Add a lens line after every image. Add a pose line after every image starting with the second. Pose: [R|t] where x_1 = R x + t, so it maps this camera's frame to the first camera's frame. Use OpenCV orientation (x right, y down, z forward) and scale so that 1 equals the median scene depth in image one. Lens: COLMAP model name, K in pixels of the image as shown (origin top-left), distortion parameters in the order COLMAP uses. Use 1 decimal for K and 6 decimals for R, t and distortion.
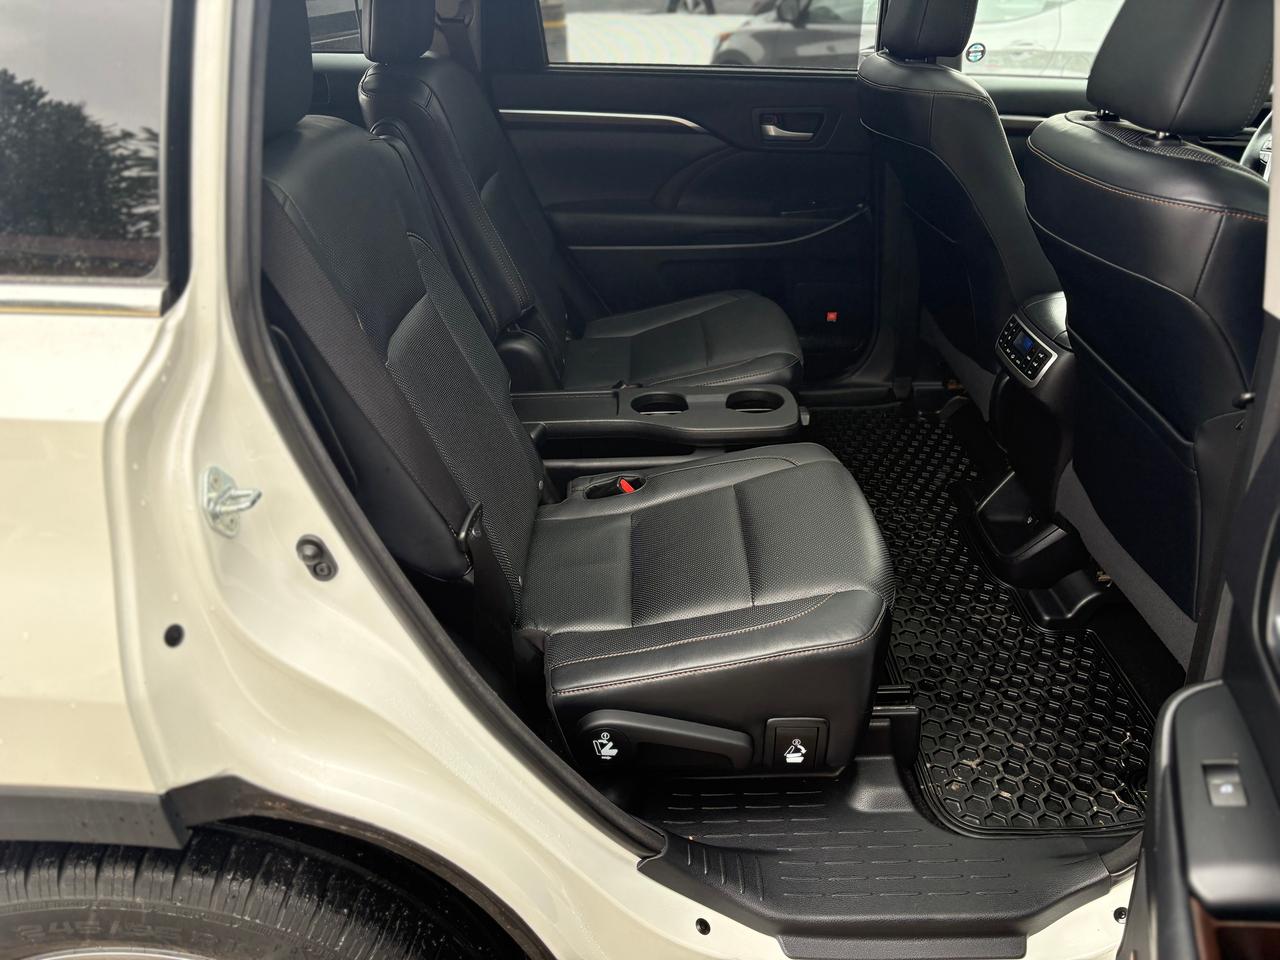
lens RADIAL K [[1012.1, 0, 640.0], [0, 1012.1, 480.0], [0, 0, 1]] dist [0.069002, -0.076688]
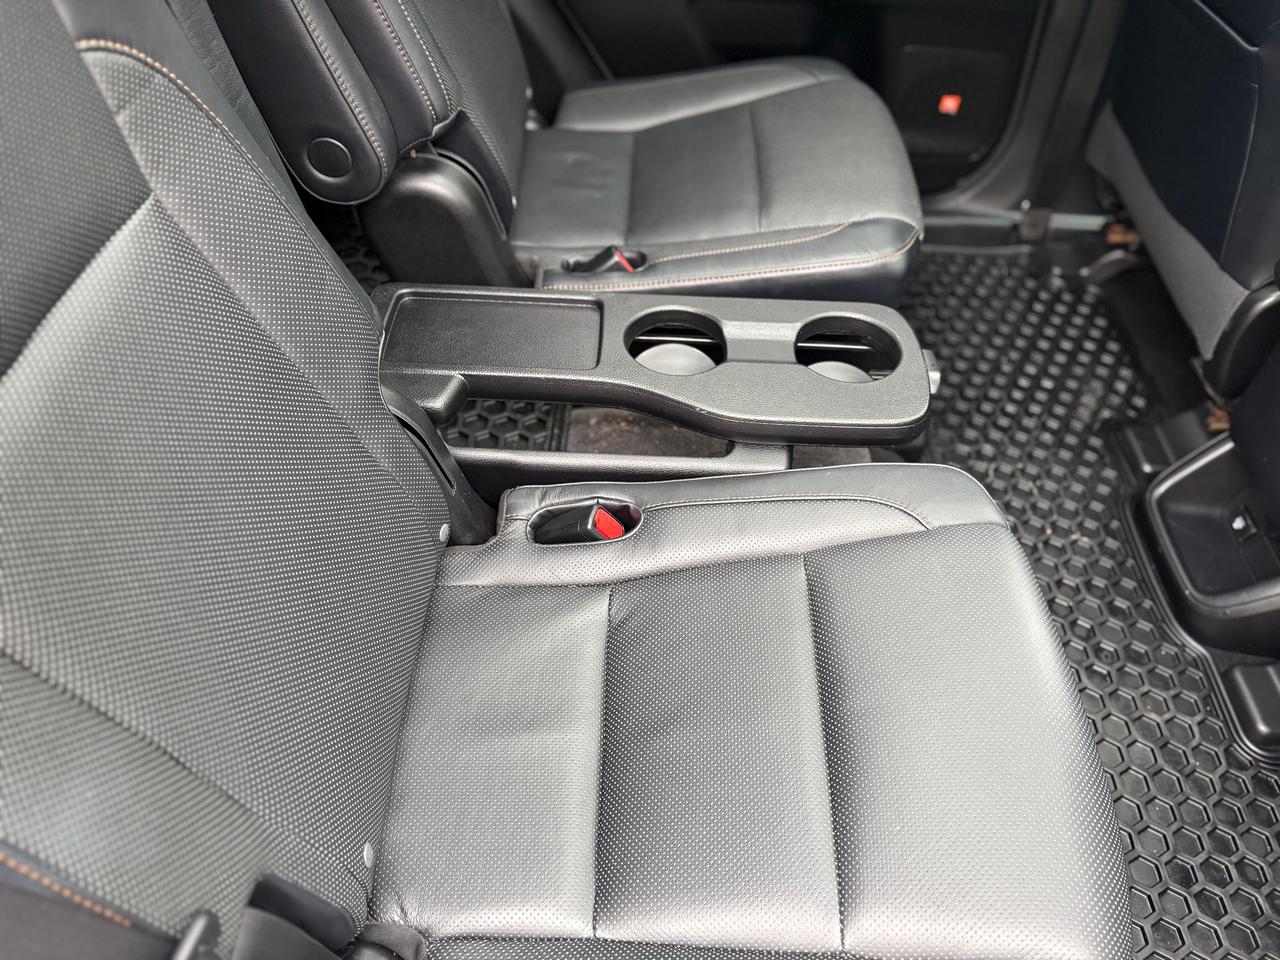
lens RADIAL K [[1012.1, 0, 640.0], [0, 1012.1, 480.0], [0, 0, 1]] dist [0.069002, -0.076688]
pose [[0.997075, 0.070732, 0.028968, -0.010869], [-0.076240, 0.947341, 0.311018, -0.169789], [-0.005444, -0.312317, 0.949962, 0.436341]]
